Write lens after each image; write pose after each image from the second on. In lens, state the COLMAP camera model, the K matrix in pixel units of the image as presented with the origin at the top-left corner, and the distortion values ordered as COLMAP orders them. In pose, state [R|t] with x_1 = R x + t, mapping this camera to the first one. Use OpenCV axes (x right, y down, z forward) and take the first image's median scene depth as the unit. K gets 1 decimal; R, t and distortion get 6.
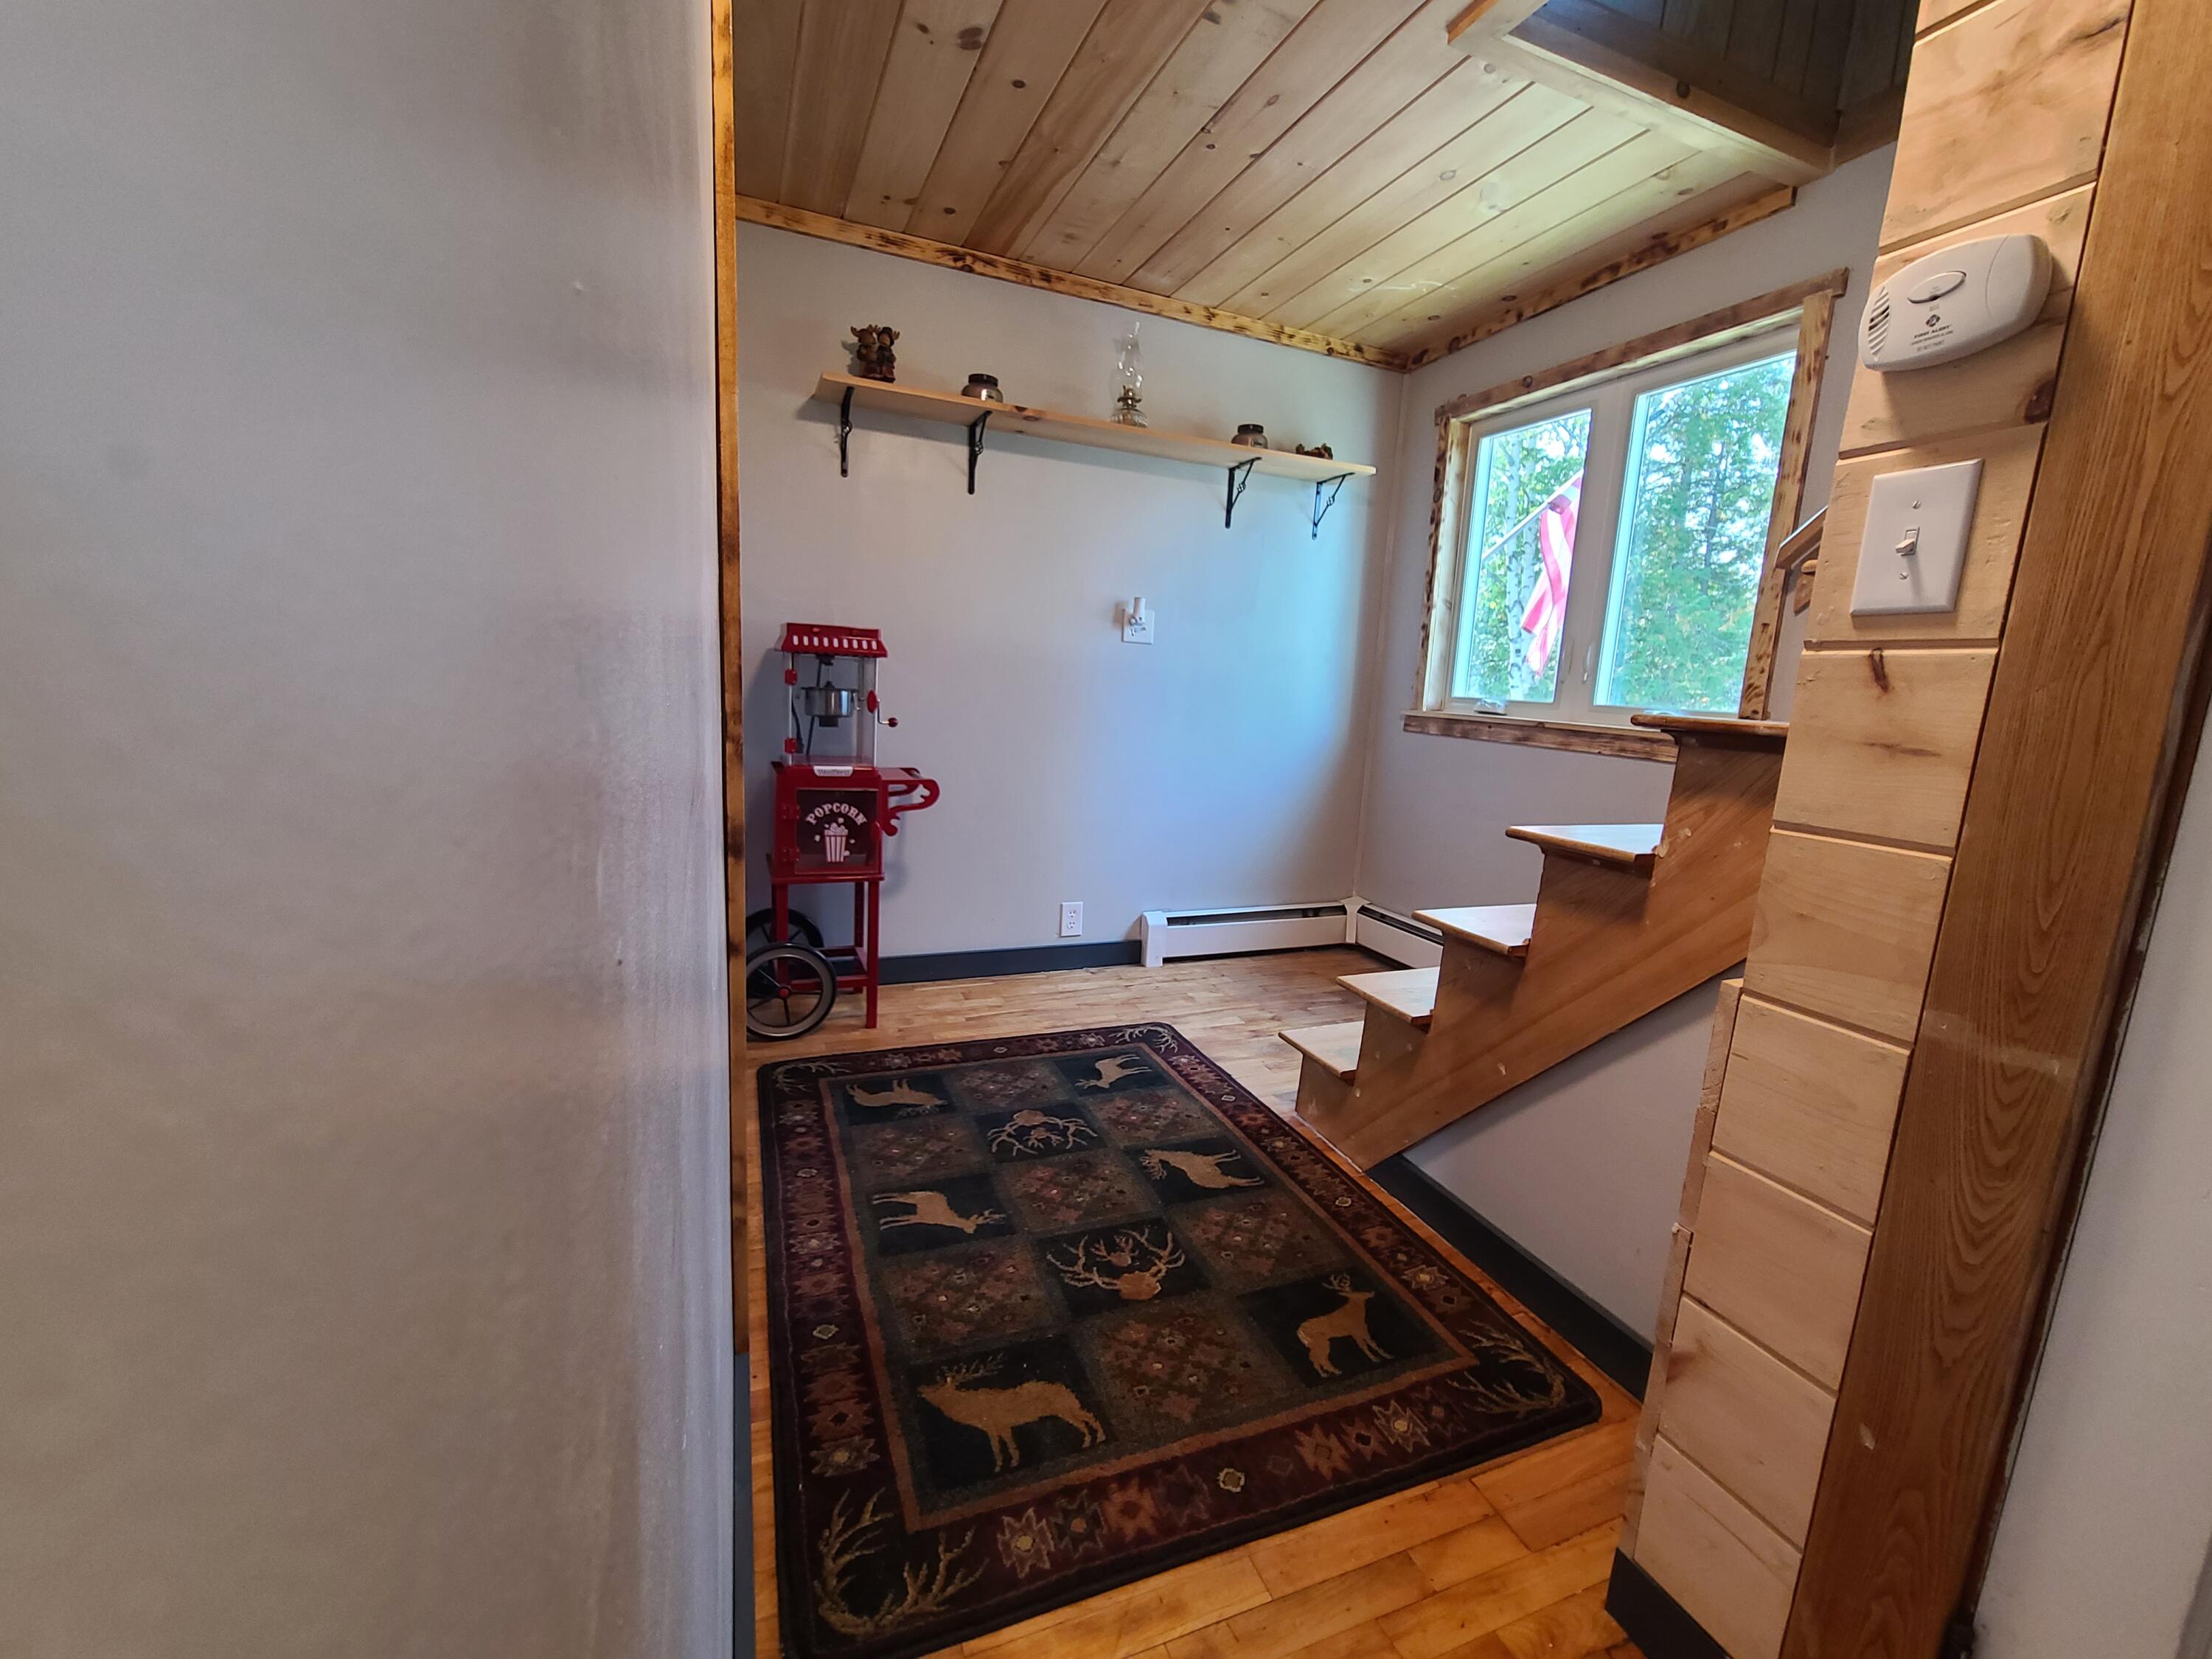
lens RADIAL K [[908.1, 0, 1120.2], [0, 908.1, 832.6], [0, 0, 1]] dist [-0.006525, -0.000195]
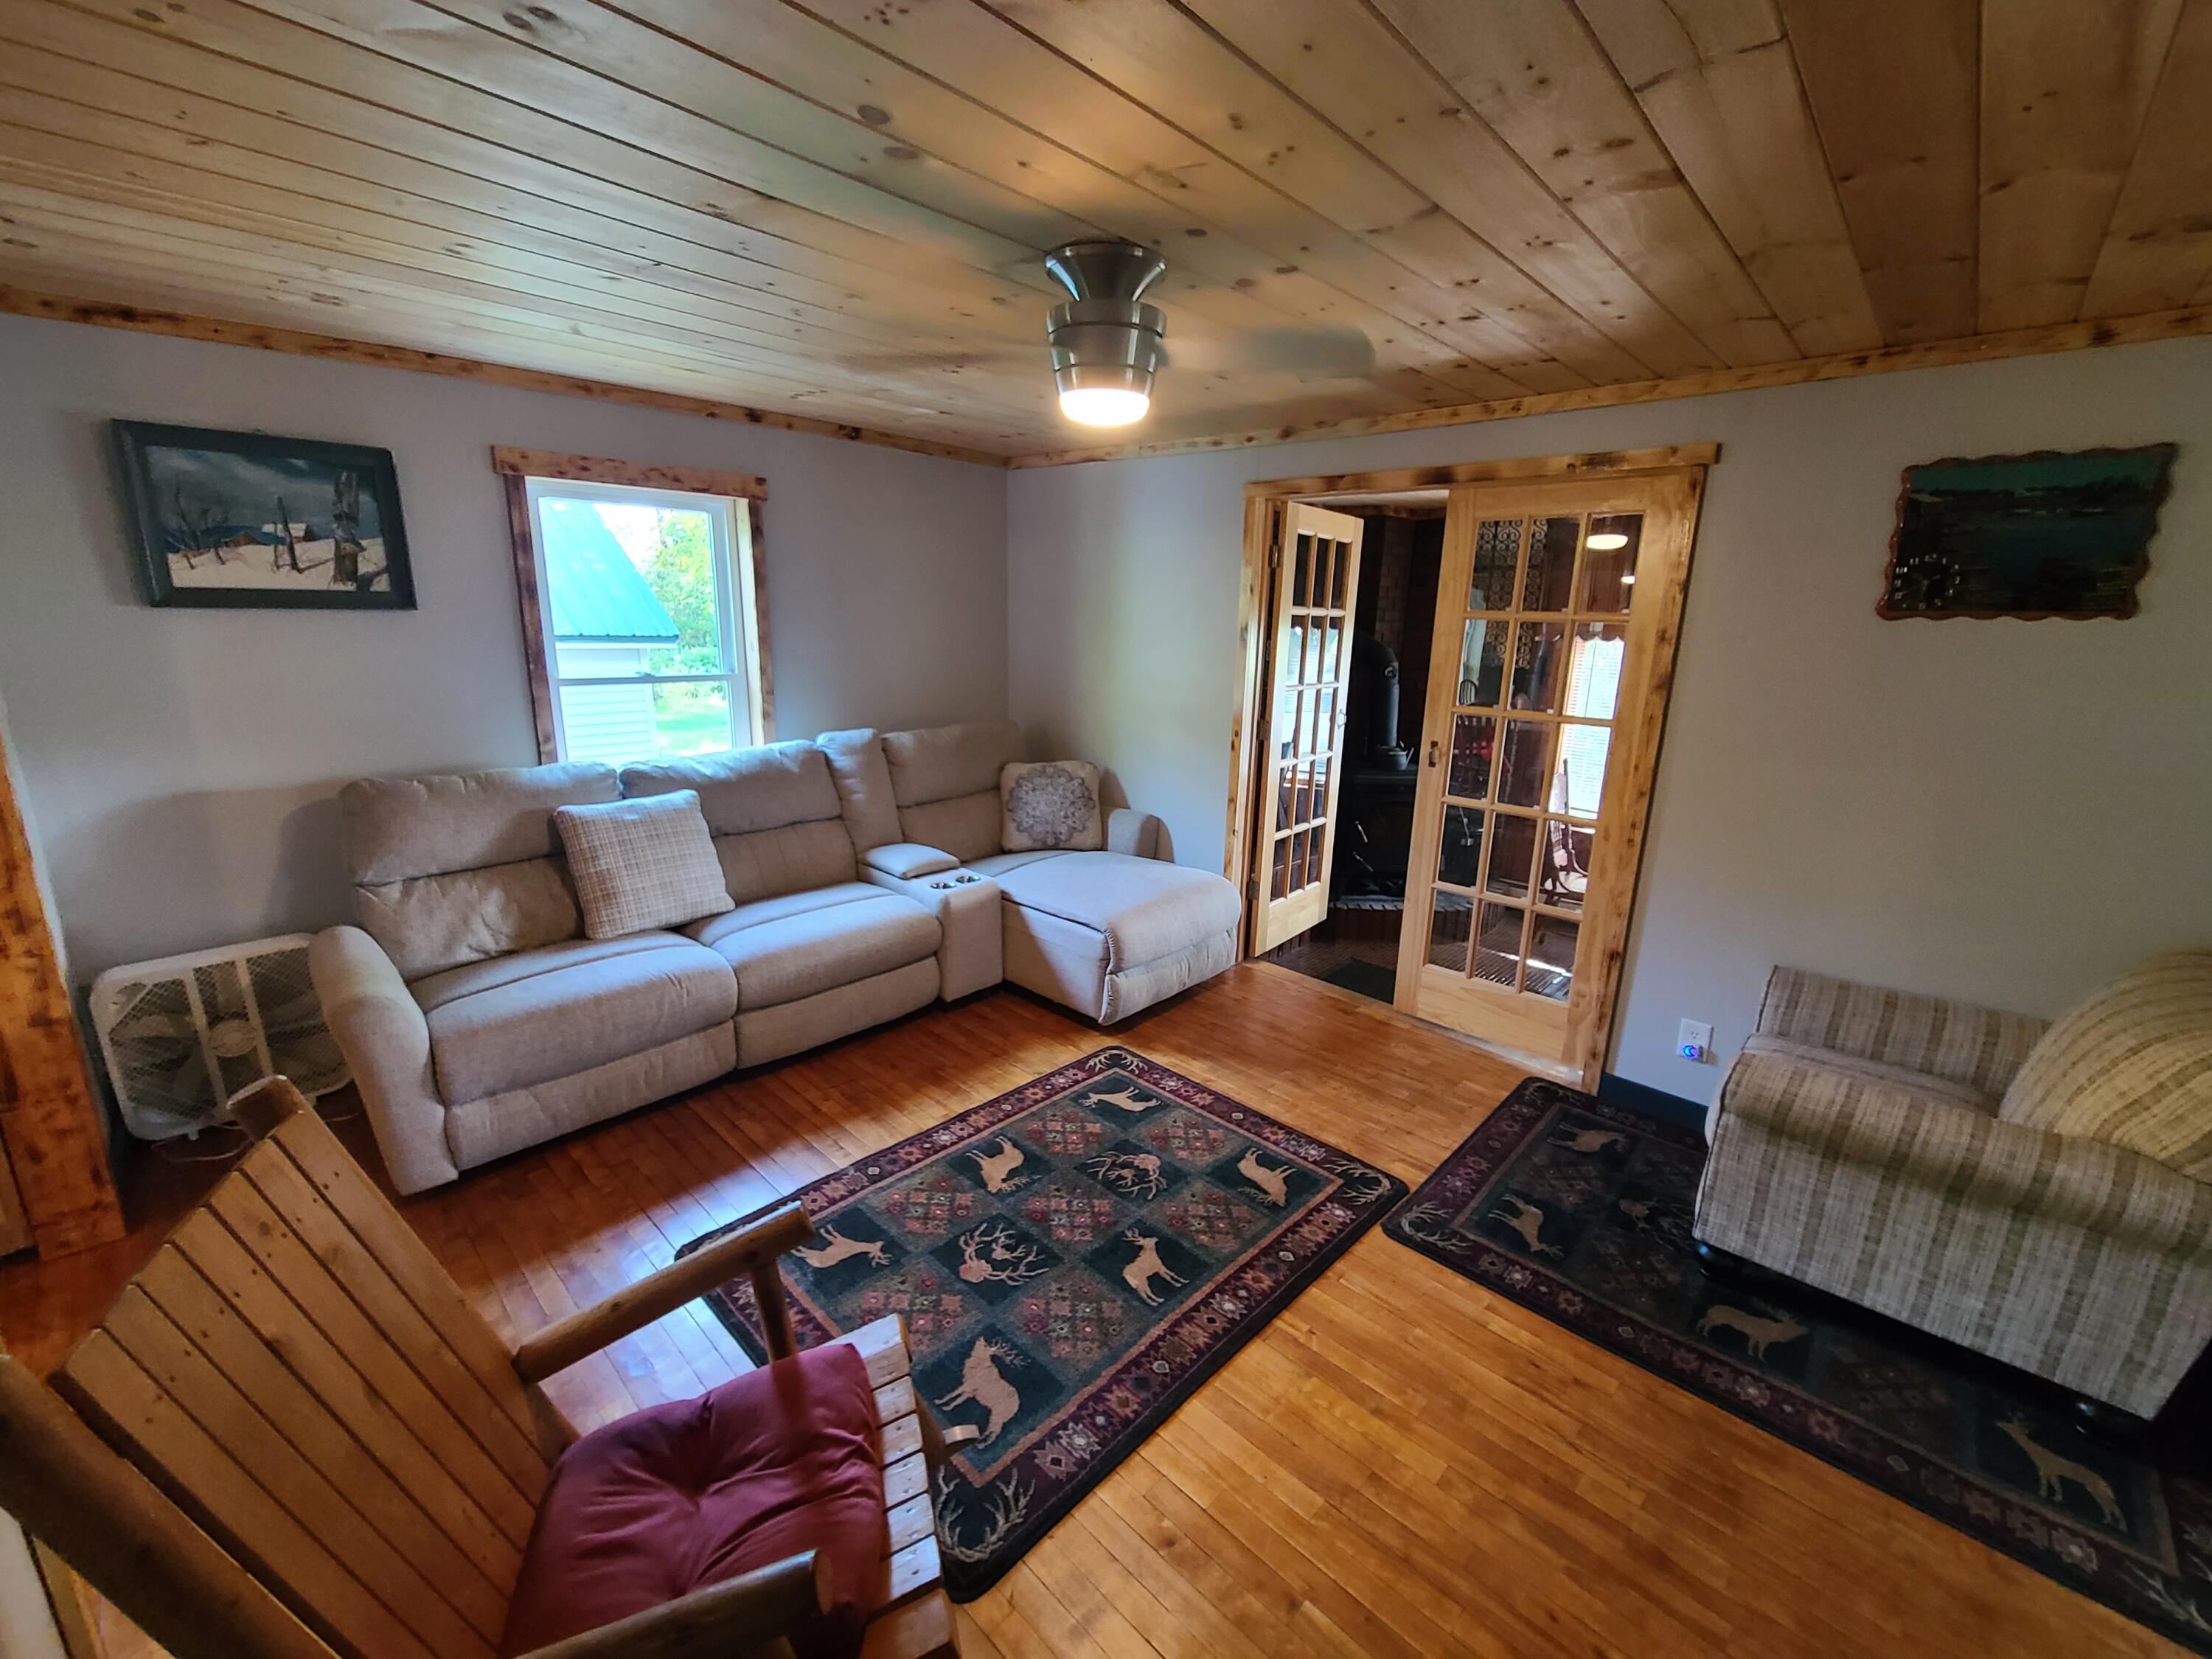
lens RADIAL K [[908.1, 0, 1120.2], [0, 908.1, 832.6], [0, 0, 1]] dist [-0.006525, -0.000195]
pose [[-0.410466, -0.290946, 0.864215, -1.226681], [0.099946, 0.927669, 0.359778, -0.669086], [-0.906382, 0.234052, -0.351698, 1.482180]]
